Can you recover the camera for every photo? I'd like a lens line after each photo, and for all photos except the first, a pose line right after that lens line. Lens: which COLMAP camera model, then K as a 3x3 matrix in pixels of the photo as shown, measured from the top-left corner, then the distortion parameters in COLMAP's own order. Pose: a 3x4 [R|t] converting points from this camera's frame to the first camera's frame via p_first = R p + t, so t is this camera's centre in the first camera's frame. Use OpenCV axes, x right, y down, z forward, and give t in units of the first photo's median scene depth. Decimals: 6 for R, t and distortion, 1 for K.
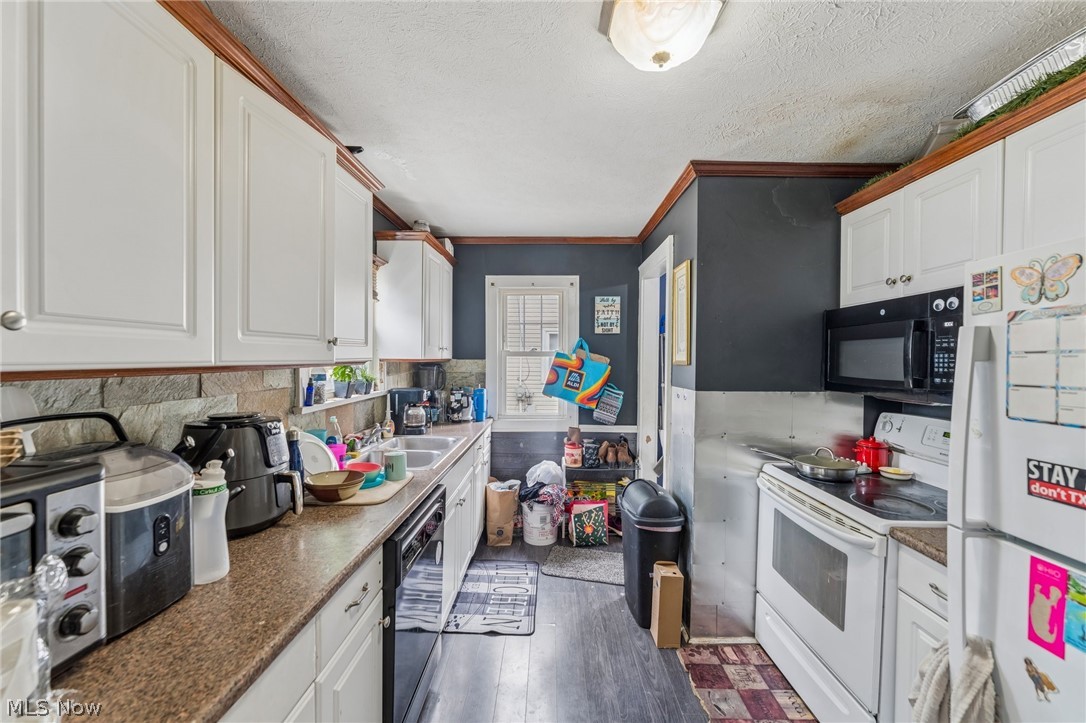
lens RADIAL K [[431.2, 0, 541.5], [0, 431.2, 363.8], [0, 0, 1]] dist [-0.004691, -0.000041]
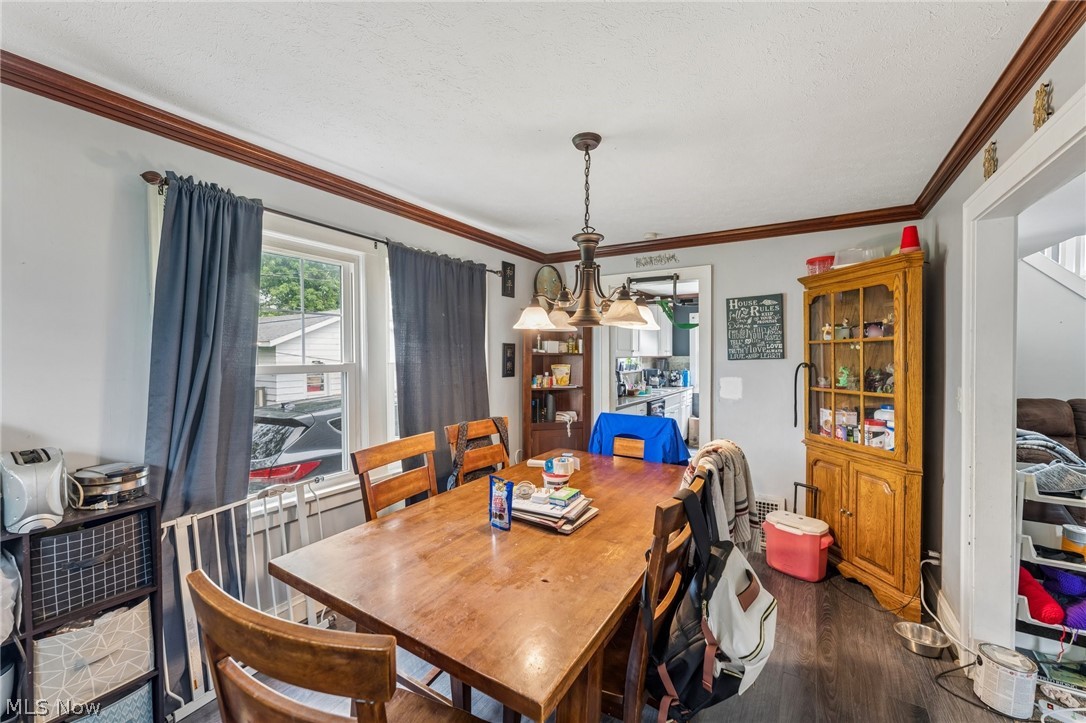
lens RADIAL K [[431.2, 0, 541.5], [0, 431.2, 363.8], [0, 0, 1]] dist [-0.004691, -0.000041]
pose [[0.859119, 0.001995, -0.511772, 0.318353], [-0.000095, 0.999993, 0.003739, 0.018467], [0.511776, -0.003163, 0.859113, -1.114756]]
